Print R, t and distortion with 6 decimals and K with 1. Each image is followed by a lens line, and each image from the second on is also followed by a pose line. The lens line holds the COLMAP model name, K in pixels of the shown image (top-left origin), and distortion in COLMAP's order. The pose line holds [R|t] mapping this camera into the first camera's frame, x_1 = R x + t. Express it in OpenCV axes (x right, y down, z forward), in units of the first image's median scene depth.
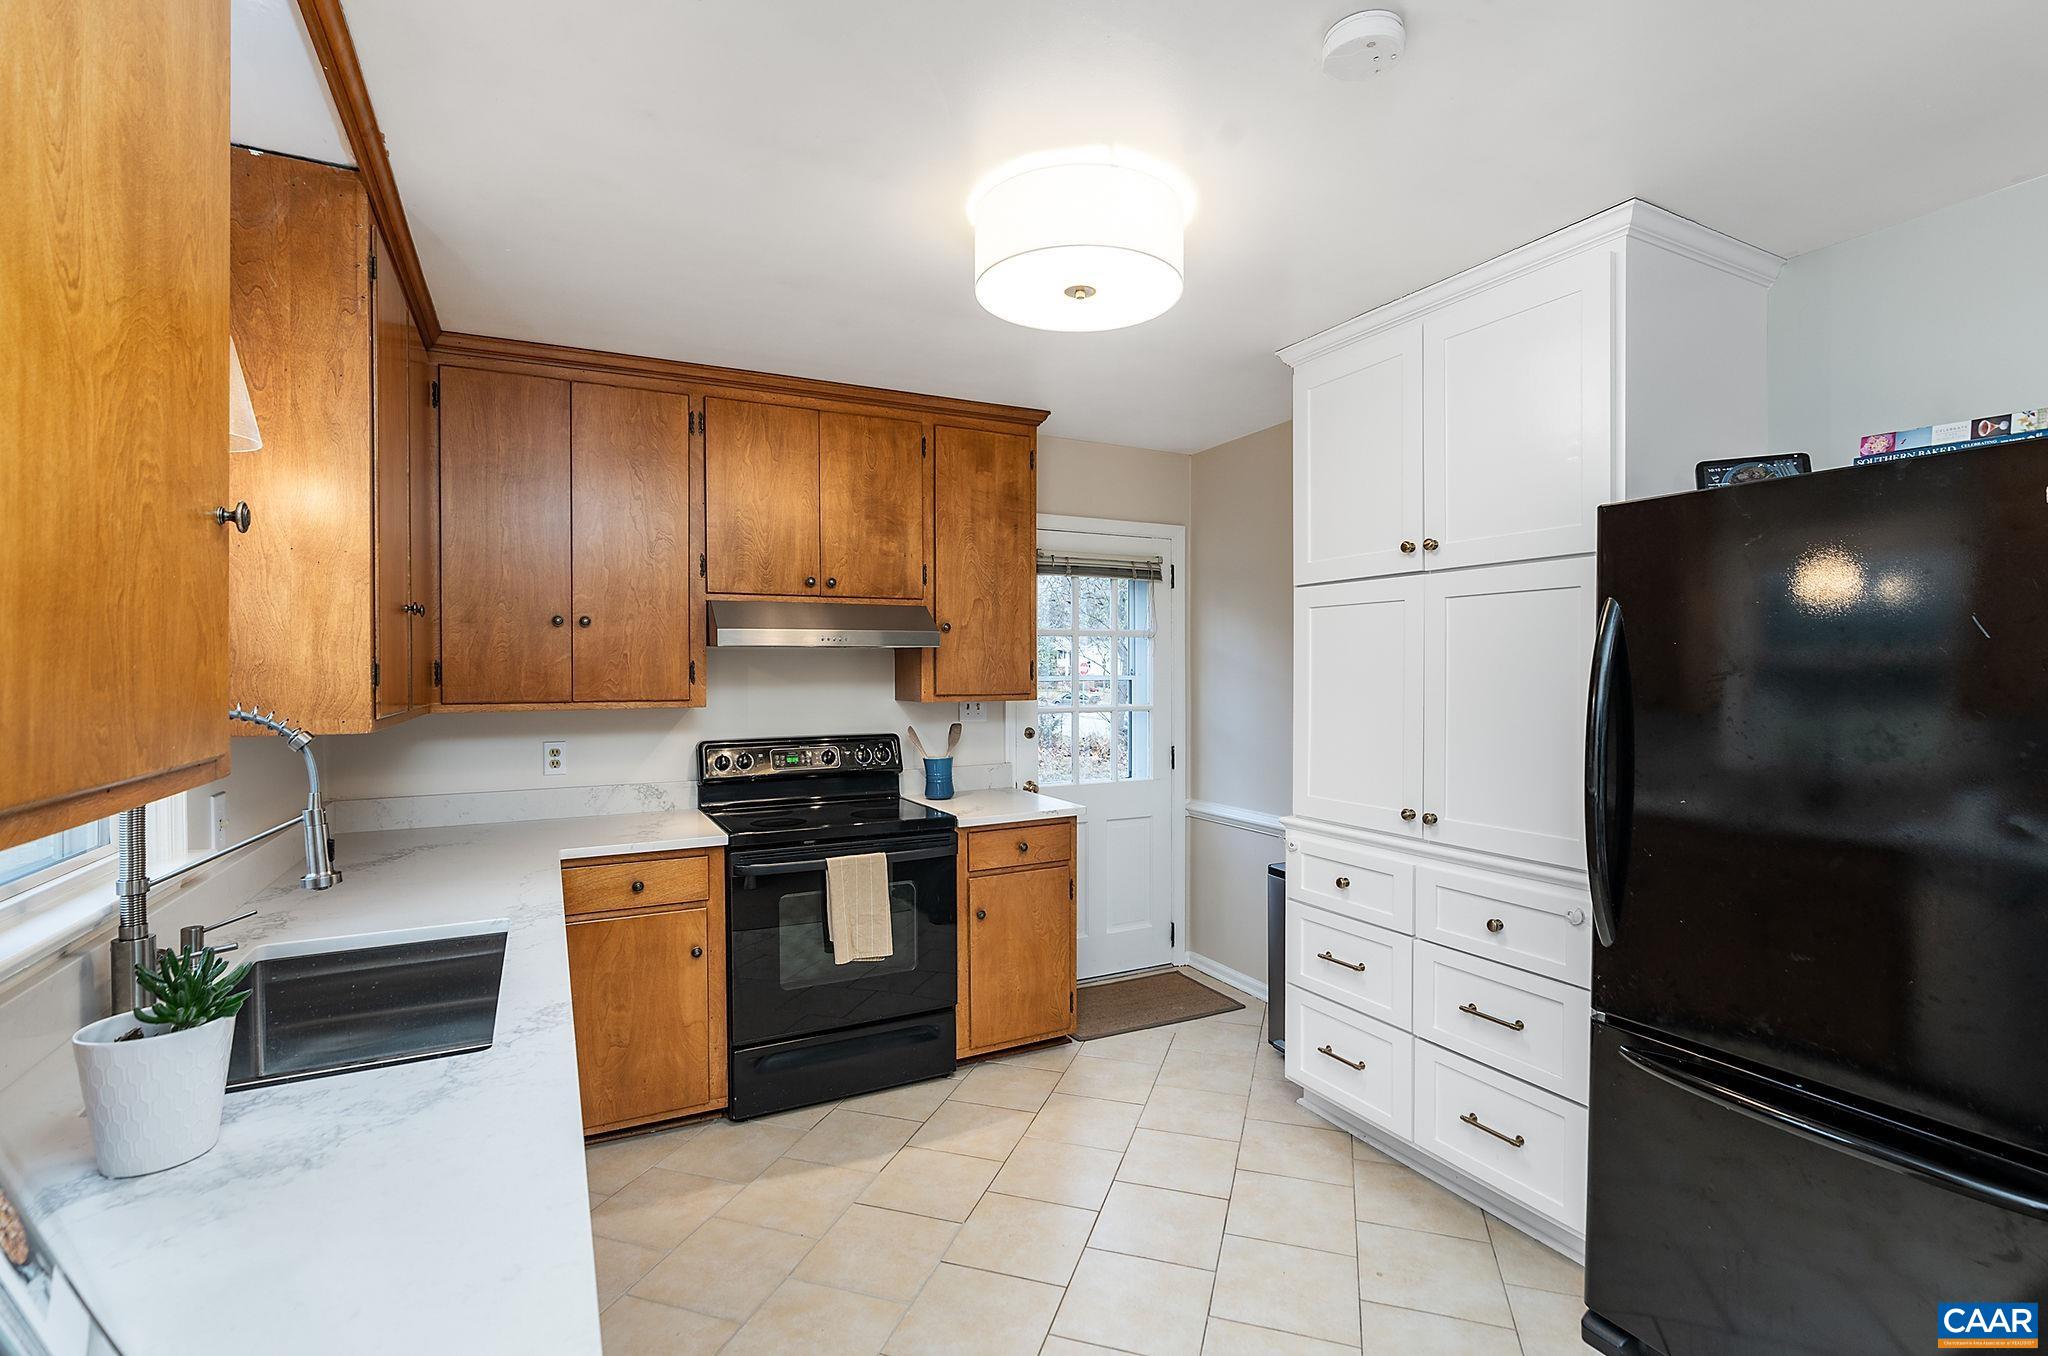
lens RADIAL K [[940.8, 0, 1024.0], [0, 940.8, 678.0], [0, 0, 1]] dist [-0.003004, 0.000388]
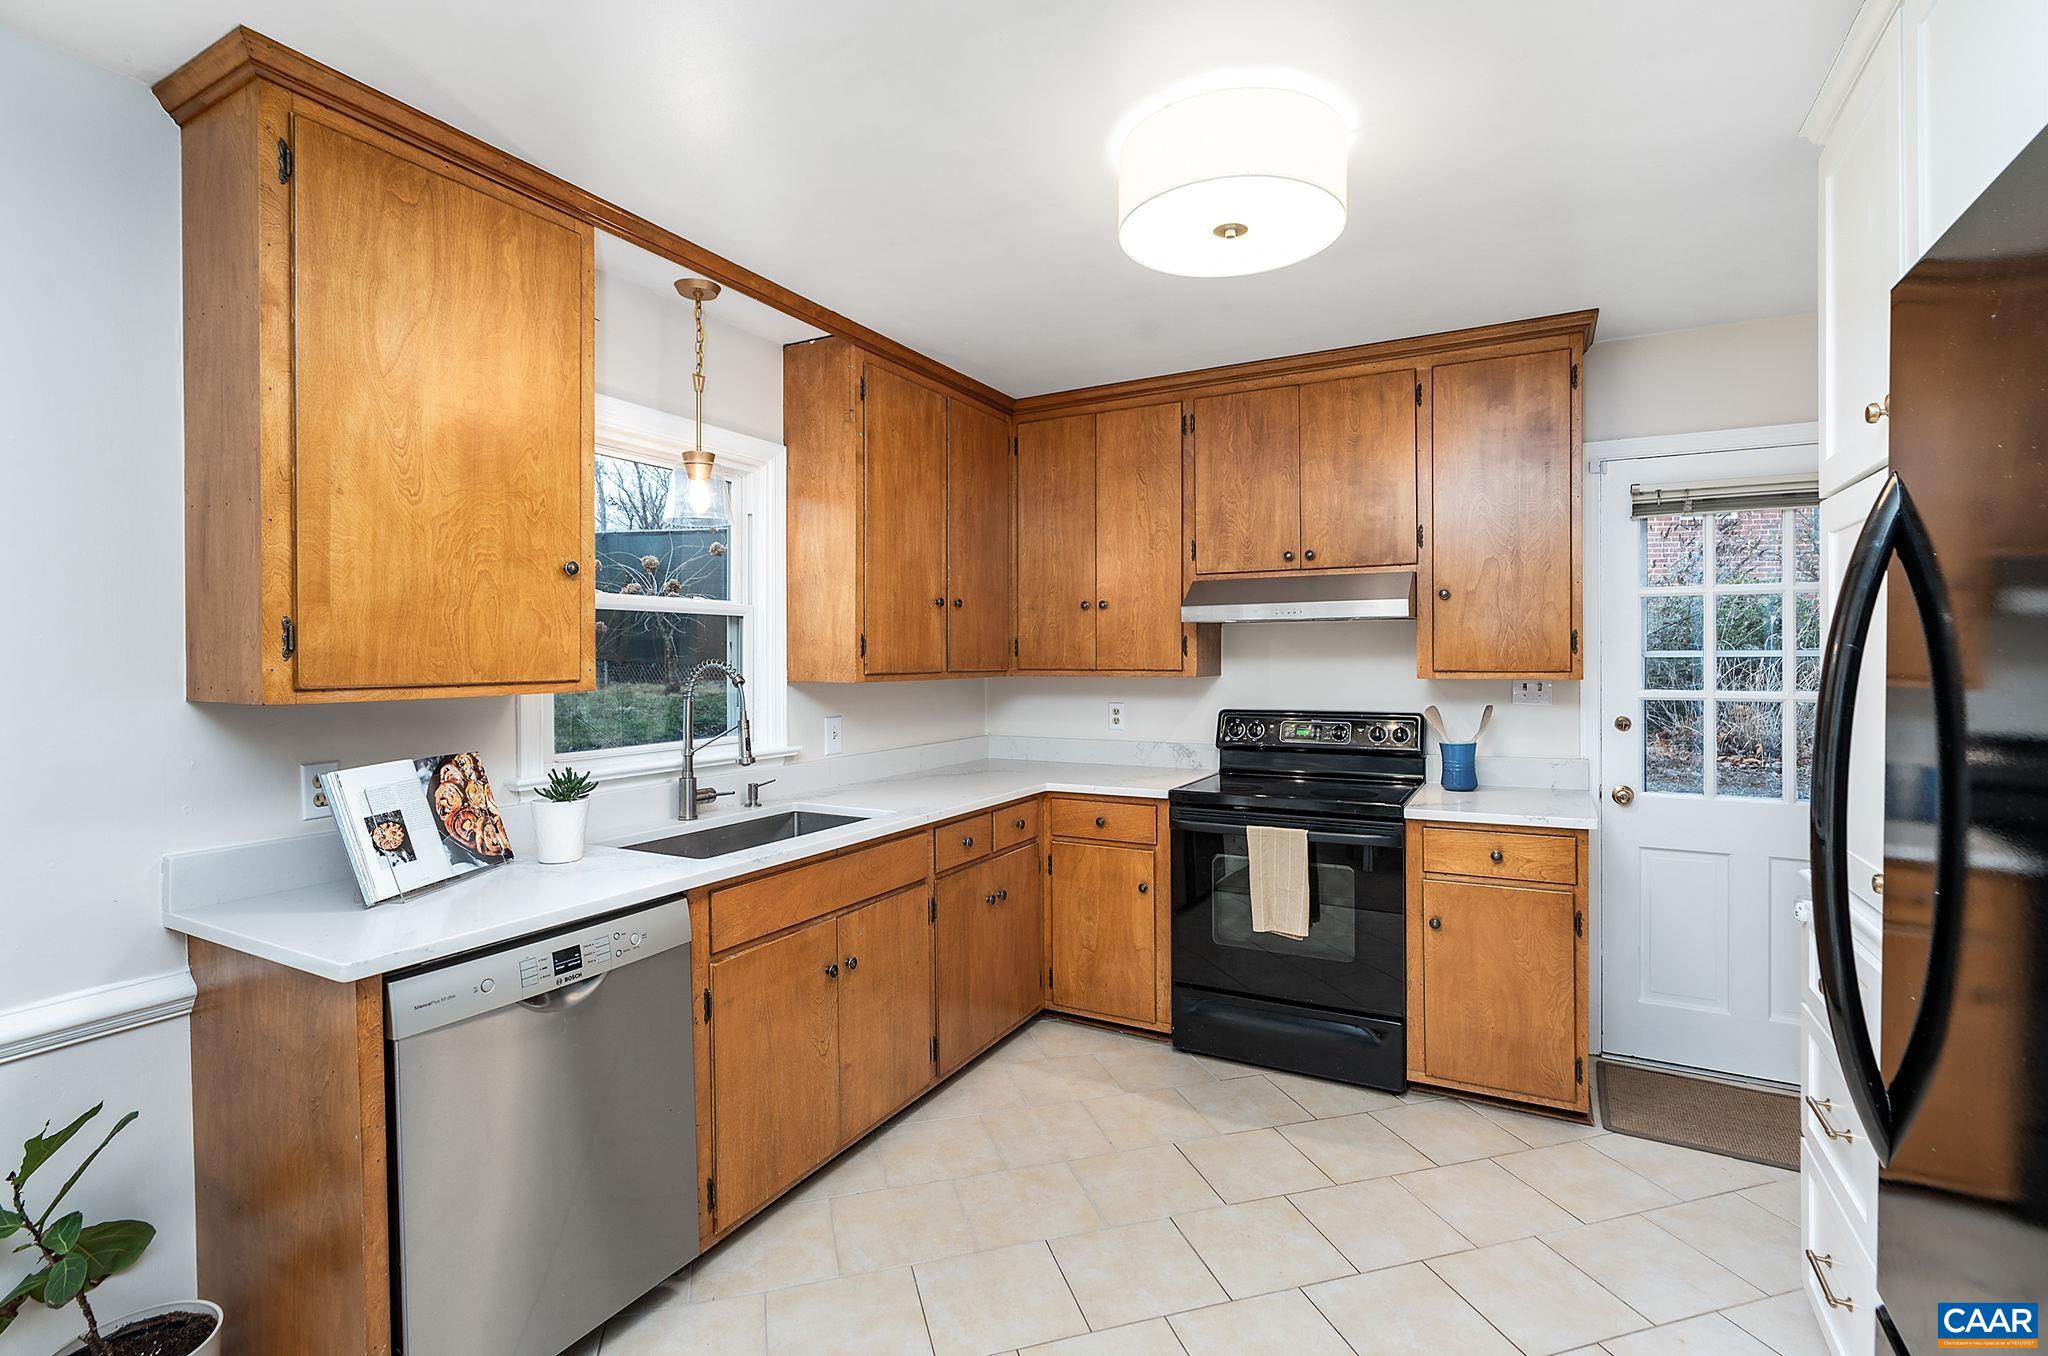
lens RADIAL K [[950.8, 0, 1024.3], [0, 950.8, 651.9], [0, 0, 1]] dist [-0.003072, 0.000091]
pose [[0.563774, -0.000998, -0.825929, 0.469397], [-0.004972, 0.999977, -0.004602, 0.007182], [0.825914, 0.006701, 0.563756, 0.193752]]
